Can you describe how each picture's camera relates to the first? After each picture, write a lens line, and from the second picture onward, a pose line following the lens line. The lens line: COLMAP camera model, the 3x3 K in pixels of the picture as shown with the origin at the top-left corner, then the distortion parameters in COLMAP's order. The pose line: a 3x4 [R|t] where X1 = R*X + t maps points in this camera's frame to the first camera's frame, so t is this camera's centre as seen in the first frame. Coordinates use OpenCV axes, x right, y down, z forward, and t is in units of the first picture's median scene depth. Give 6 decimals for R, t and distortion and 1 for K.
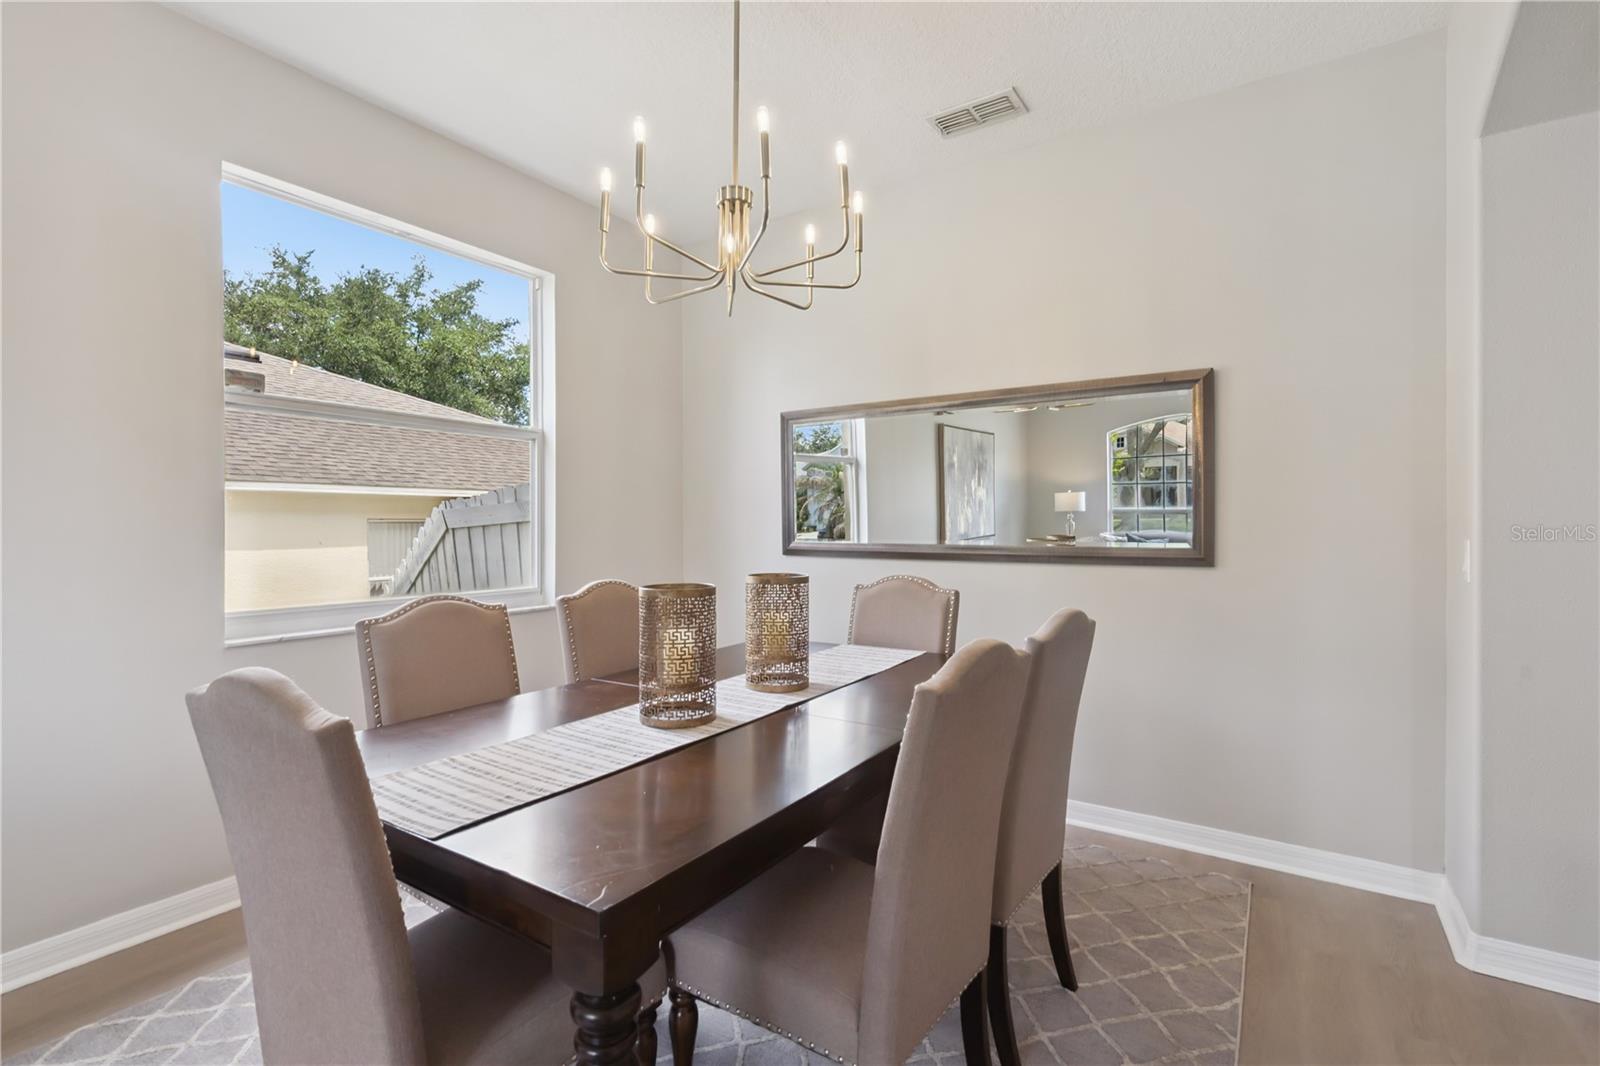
lens RADIAL K [[740.2, 0, 798.2], [0, 740.2, 521.4], [0, 0, 1]] dist [0.001736, 0.000181]
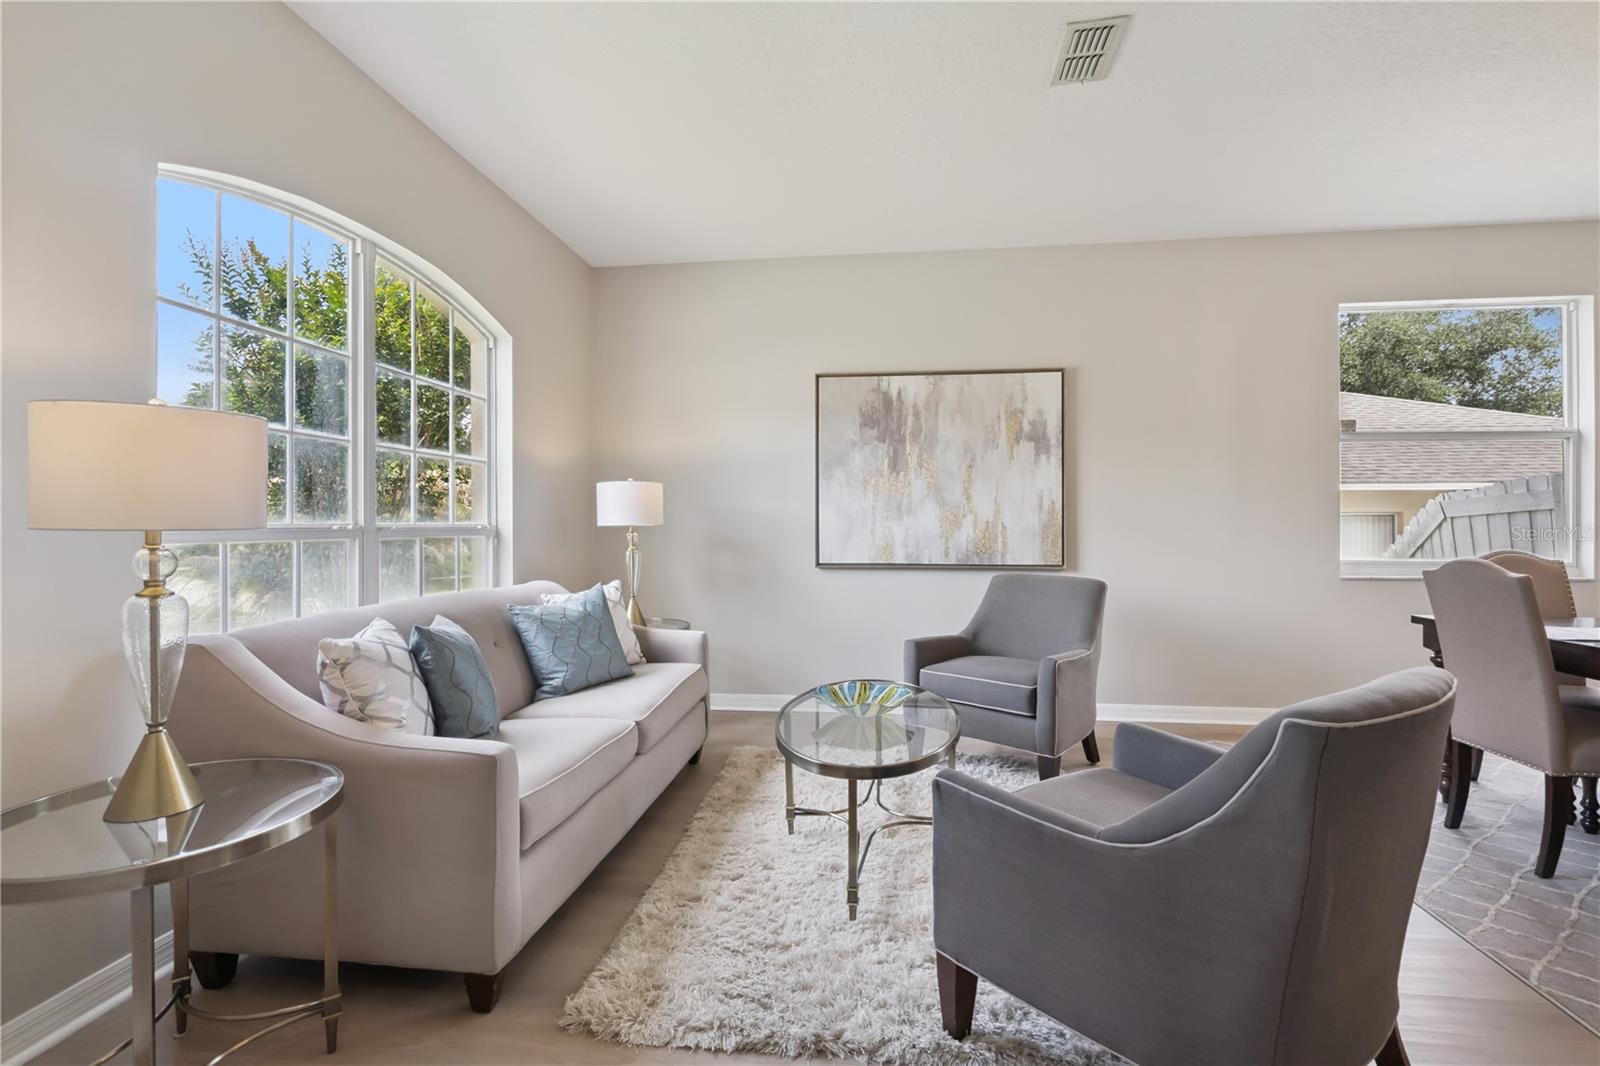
lens RADIAL K [[740.2, 0, 798.2], [0, 740.2, 521.4], [0, 0, 1]] dist [0.001736, 0.000181]
pose [[0.457804, 0.001350, -0.889052, 0.085567], [0.001230, 0.999997, 0.002152, 0.012036], [0.889052, -0.002079, 0.457801, -0.404386]]
